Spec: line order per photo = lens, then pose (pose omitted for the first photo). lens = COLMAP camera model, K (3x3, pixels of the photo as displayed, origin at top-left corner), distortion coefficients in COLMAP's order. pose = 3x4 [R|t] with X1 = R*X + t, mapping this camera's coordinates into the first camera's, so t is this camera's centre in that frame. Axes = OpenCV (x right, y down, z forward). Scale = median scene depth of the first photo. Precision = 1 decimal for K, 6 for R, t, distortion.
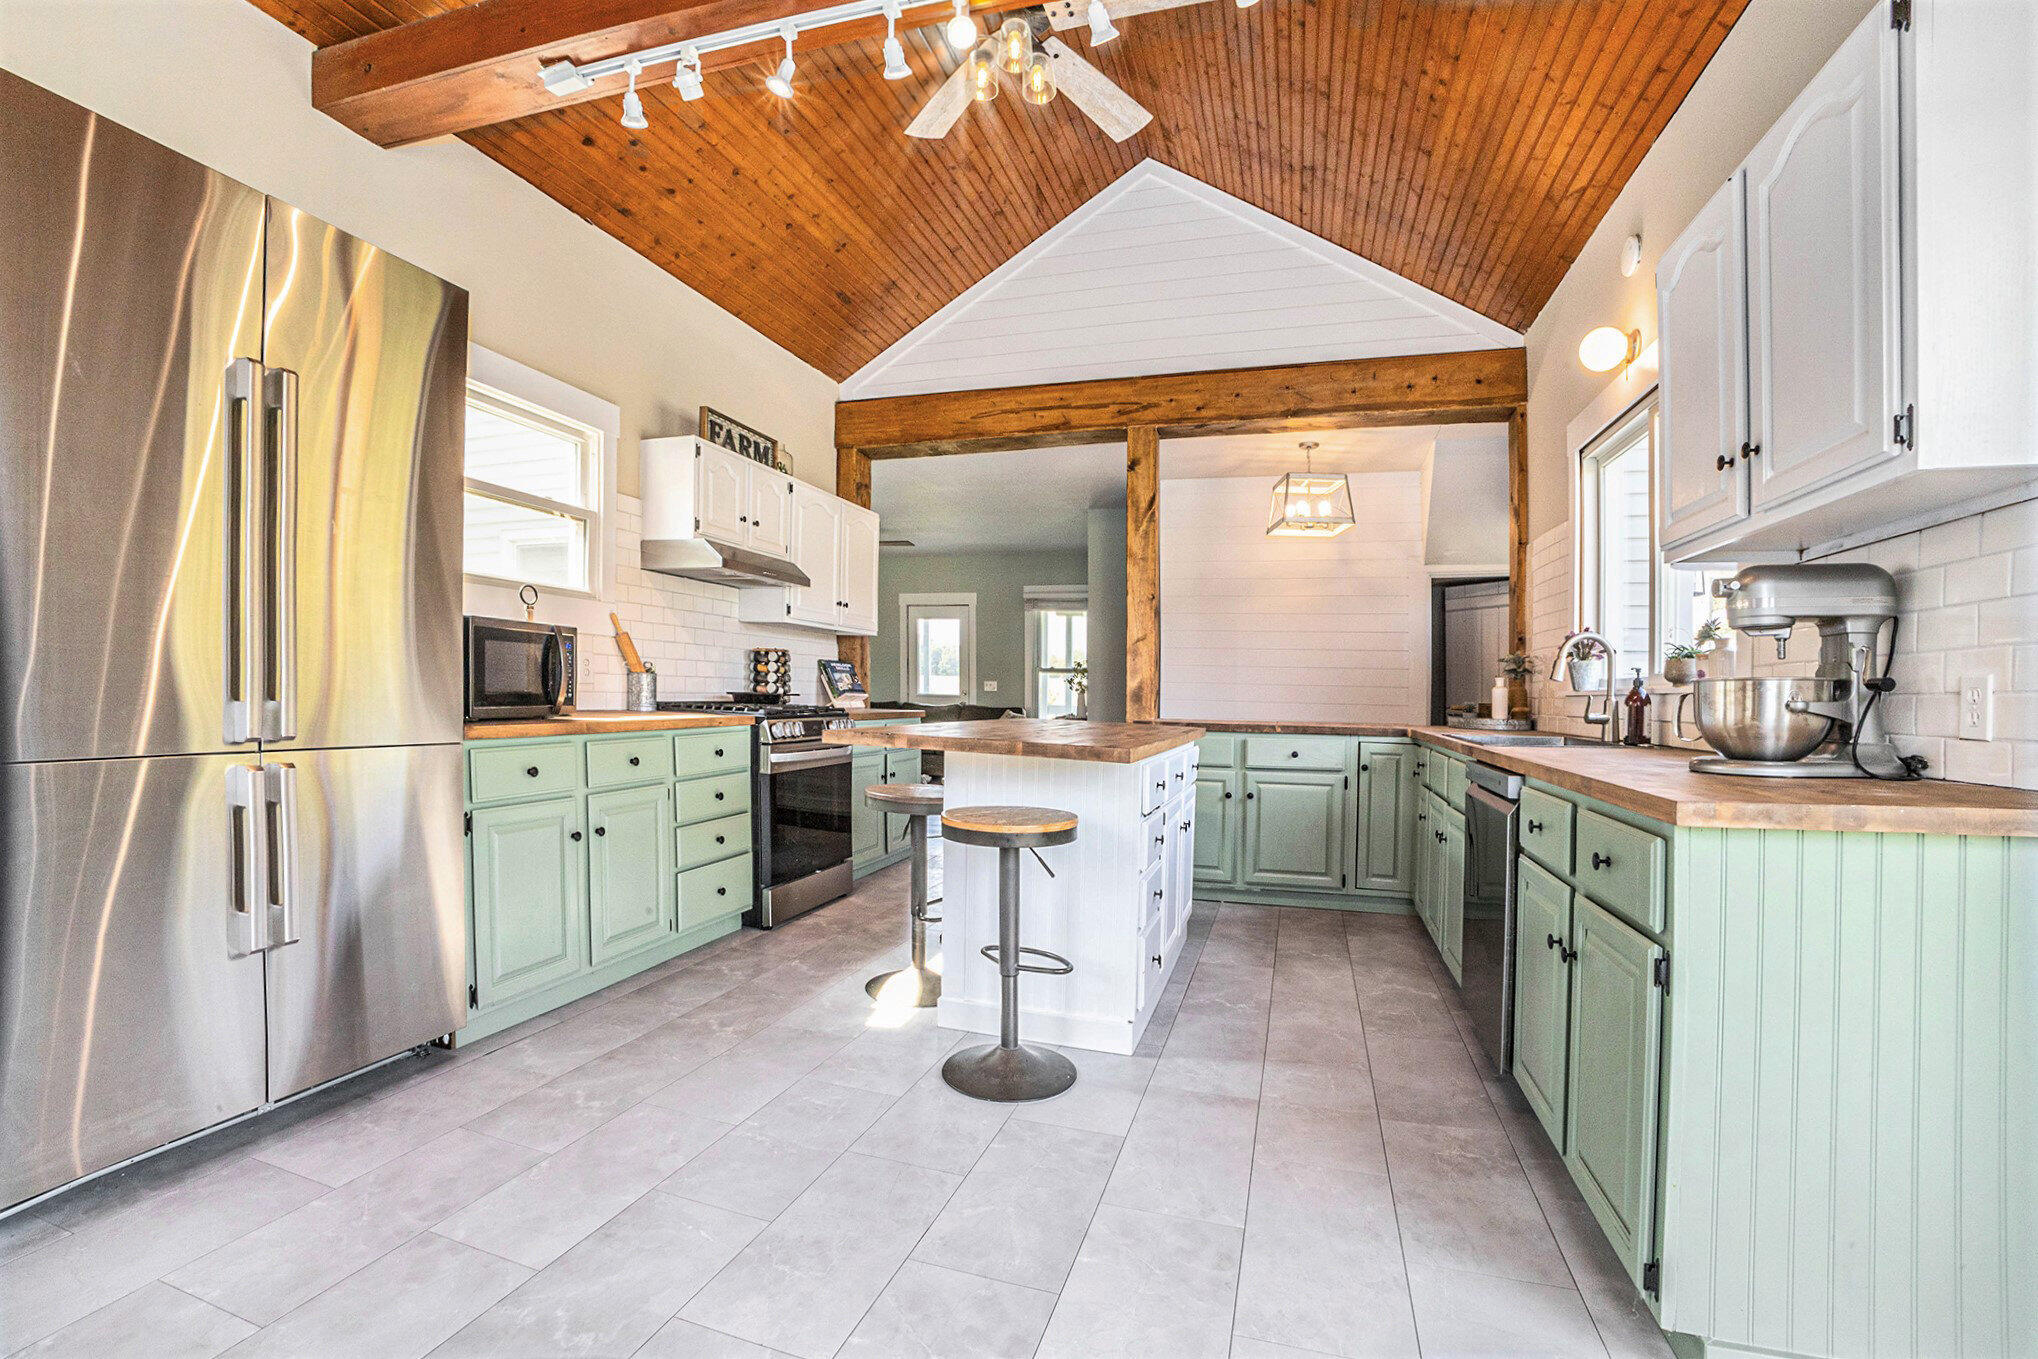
lens RADIAL K [[892.5, 0, 1027.0], [0, 892.5, 693.1], [0, 0, 1]] dist [-0.074782, 0.000164]
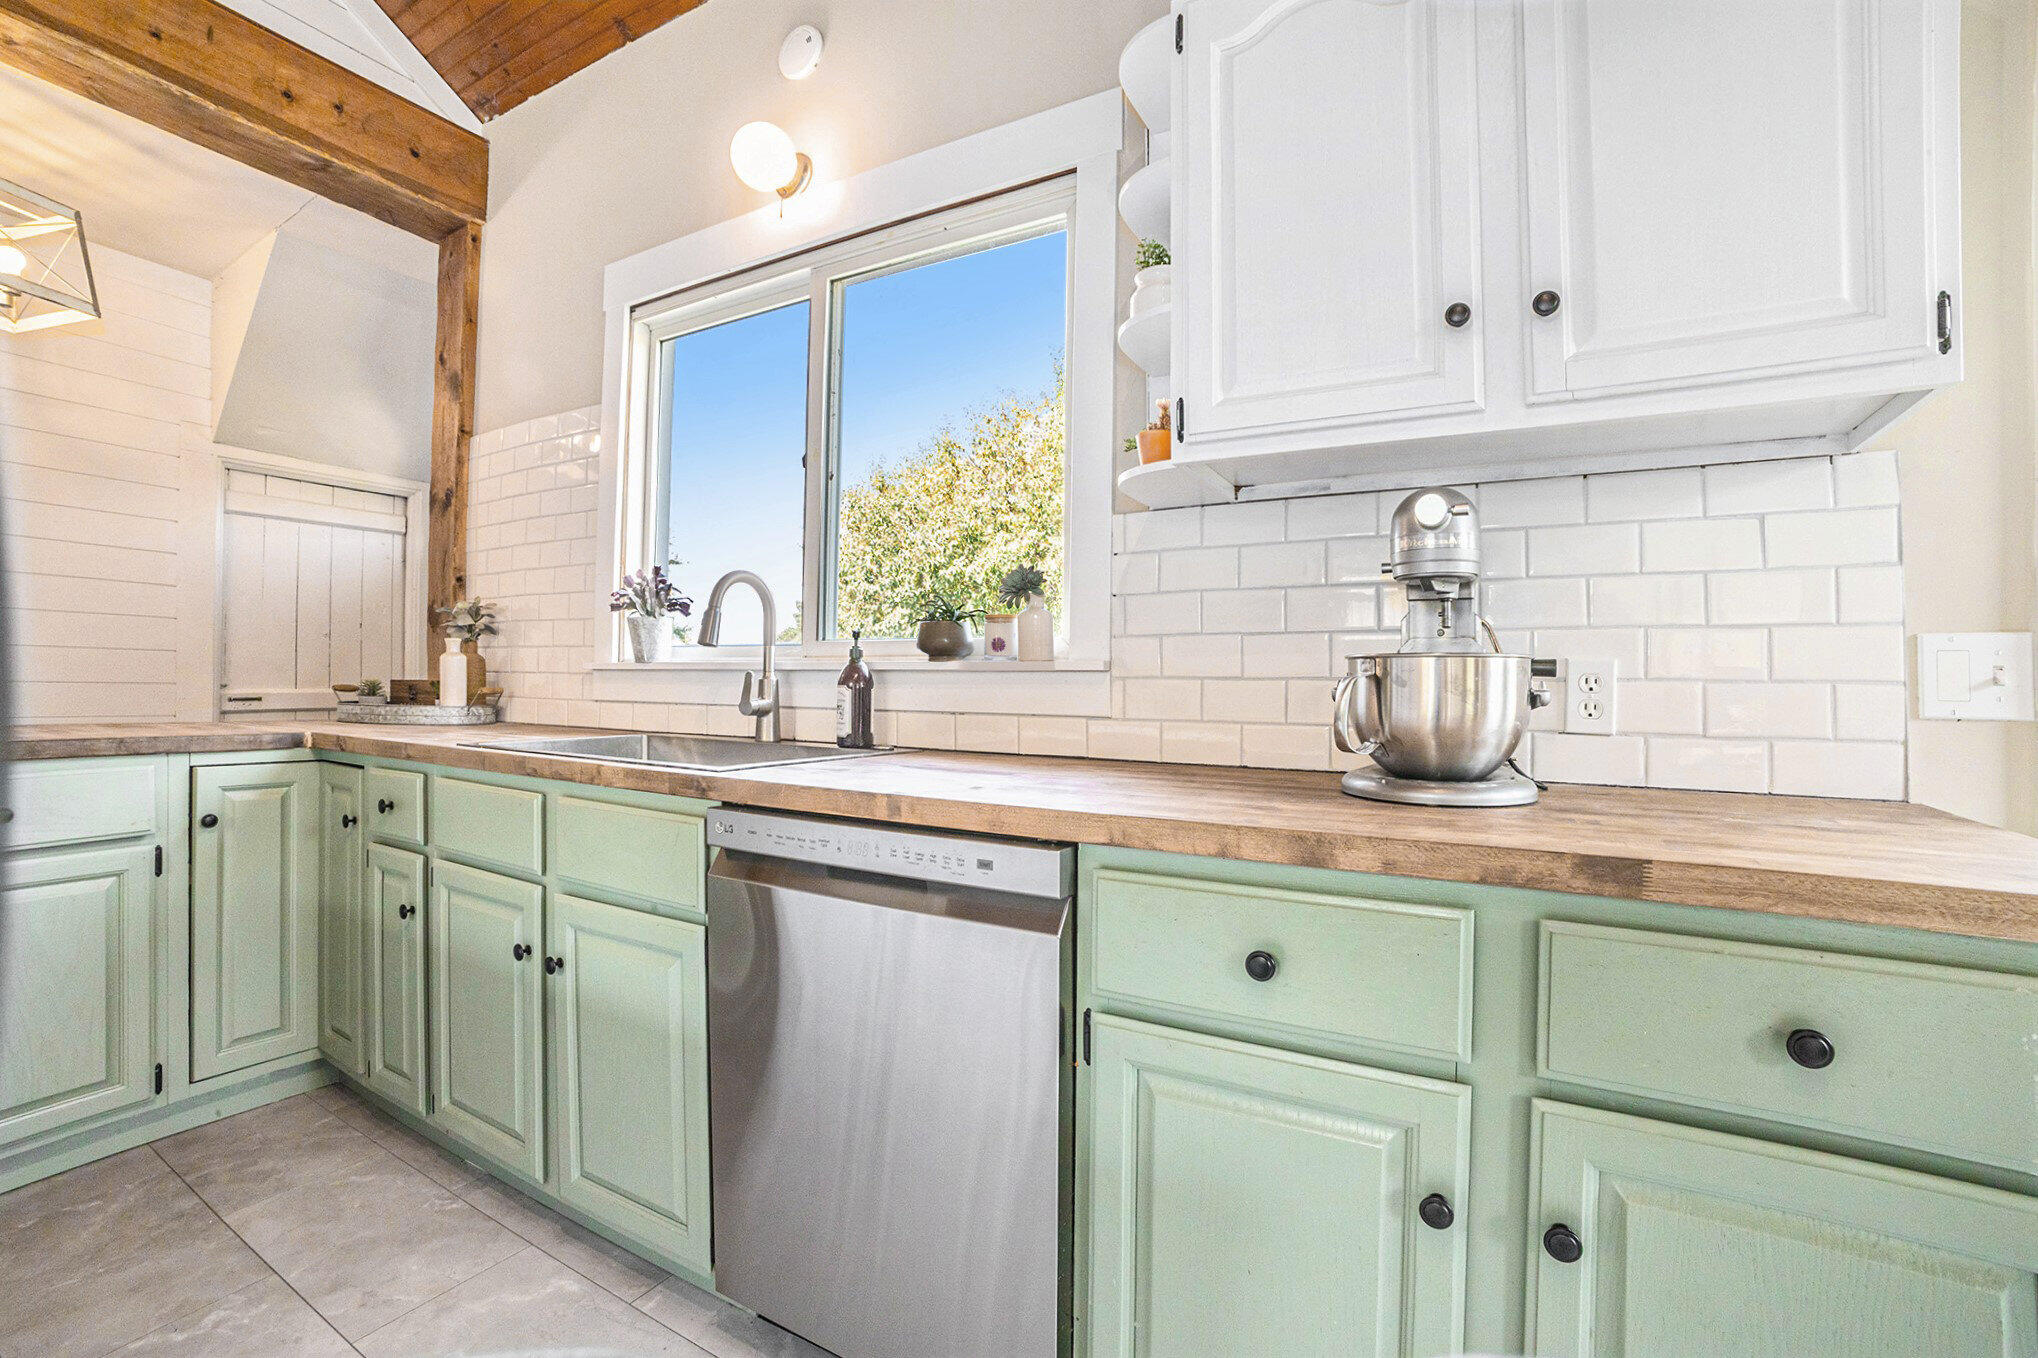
lens RADIAL K [[878.0, 0, 998.9], [0, 878.0, 667.4], [0, 0, 1]] dist [-0.070791, 0.020120]
pose [[0.230966, 0.003506, 0.972956, 0.046908], [-0.010574, 0.999943, -0.001094, -0.001349], [-0.972904, -0.010036, 0.230990, 0.492489]]
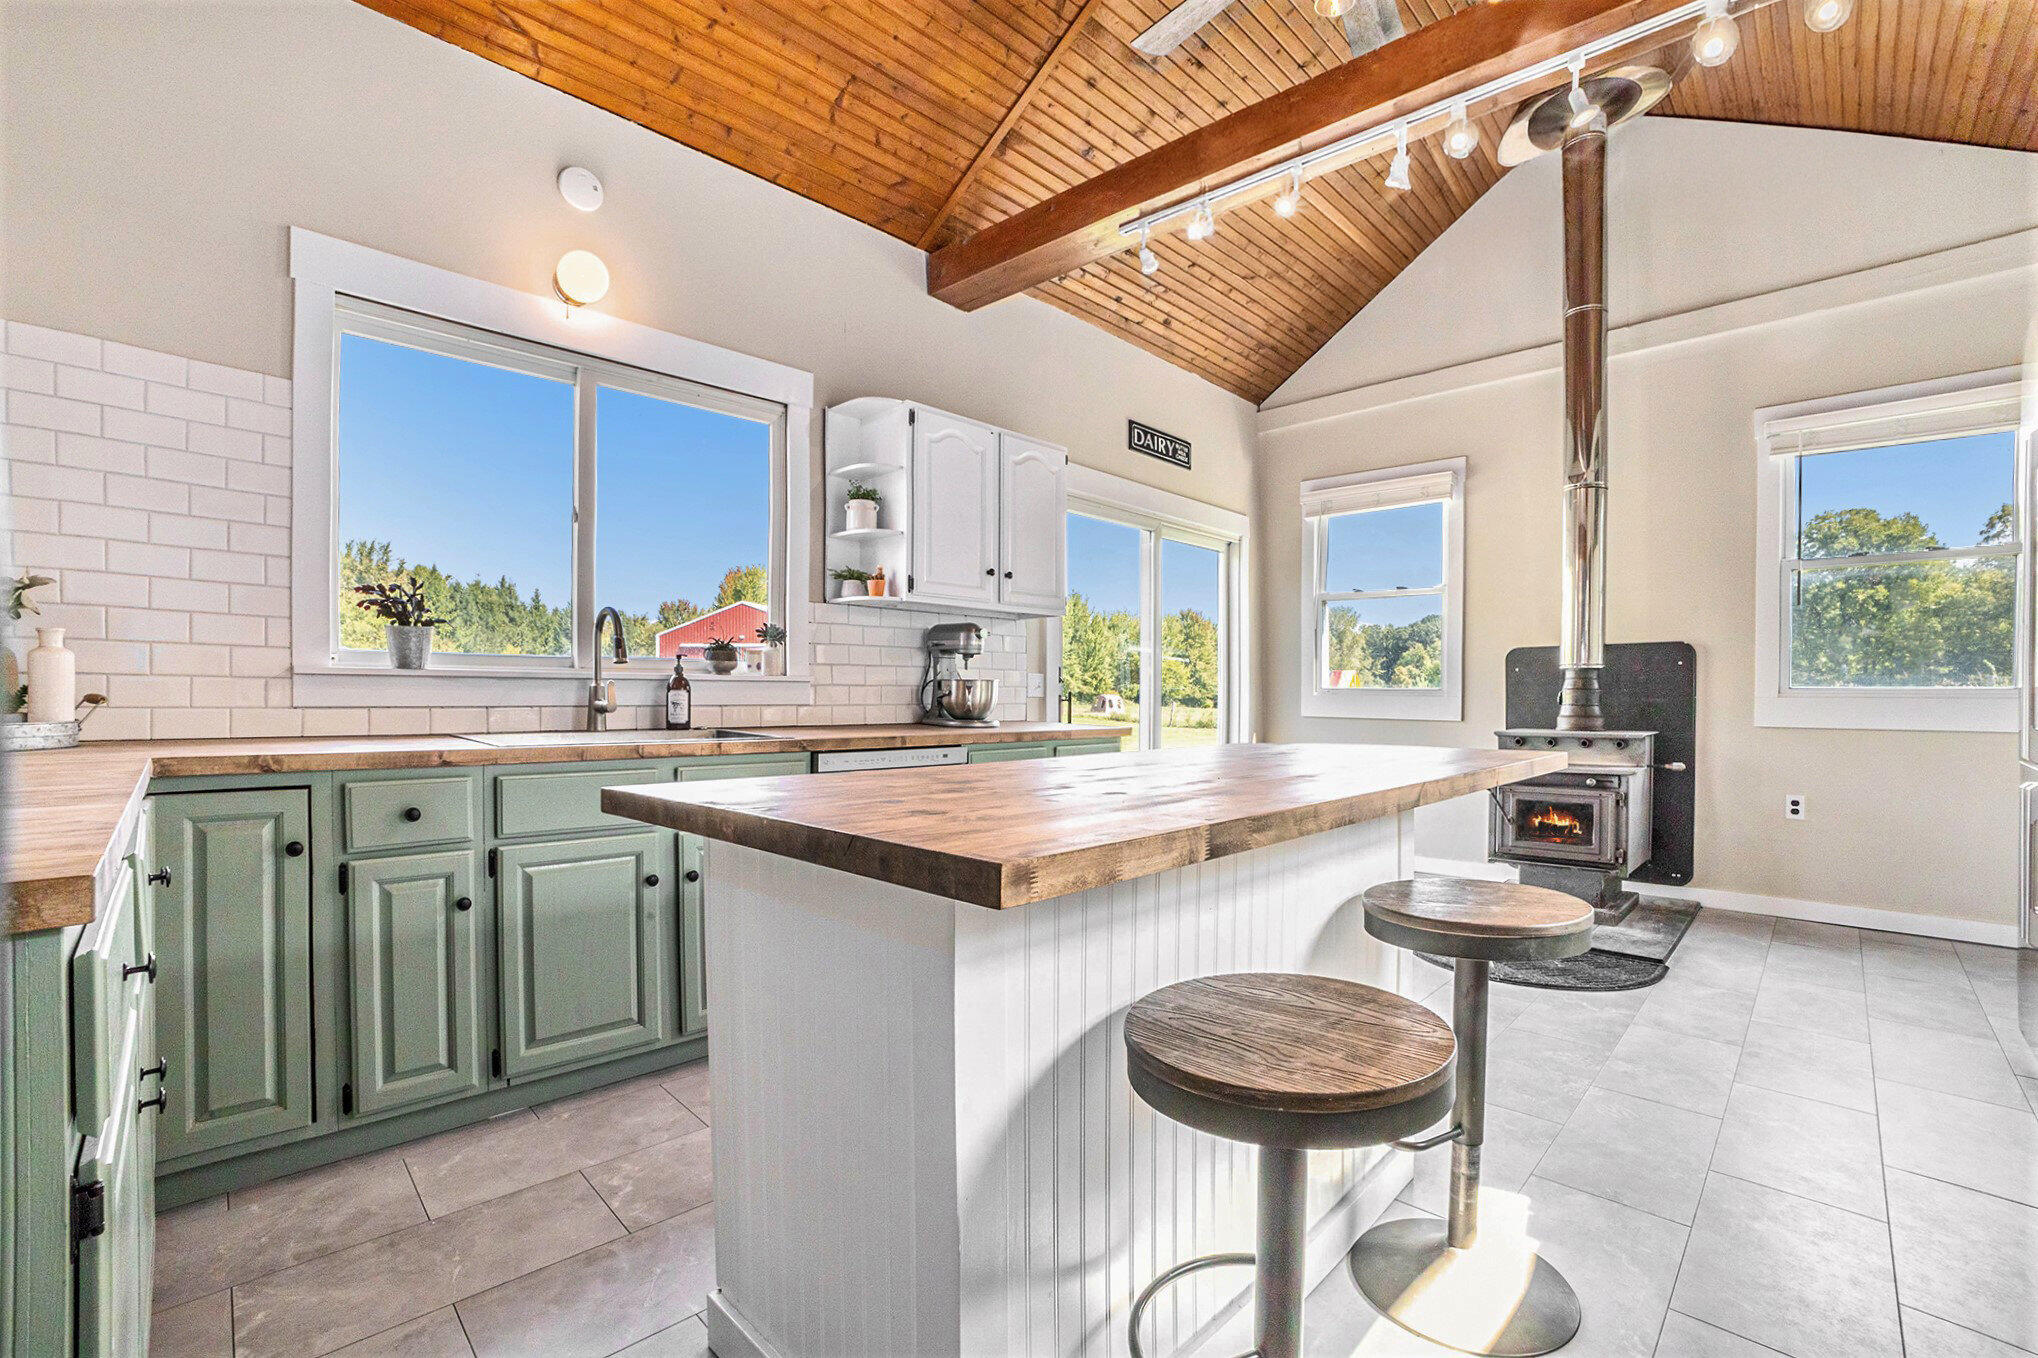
lens RADIAL K [[892.5, 0, 1027.0], [0, 892.5, 692.6], [0, 0, 1]] dist [-0.074782, 0.000164]
pose [[-0.897783, -0.013312, 0.440237, -0.079779], [-0.014795, 0.999891, 0.000062, 0.005907], [-0.440189, -0.006457, -0.897882, 1.151368]]
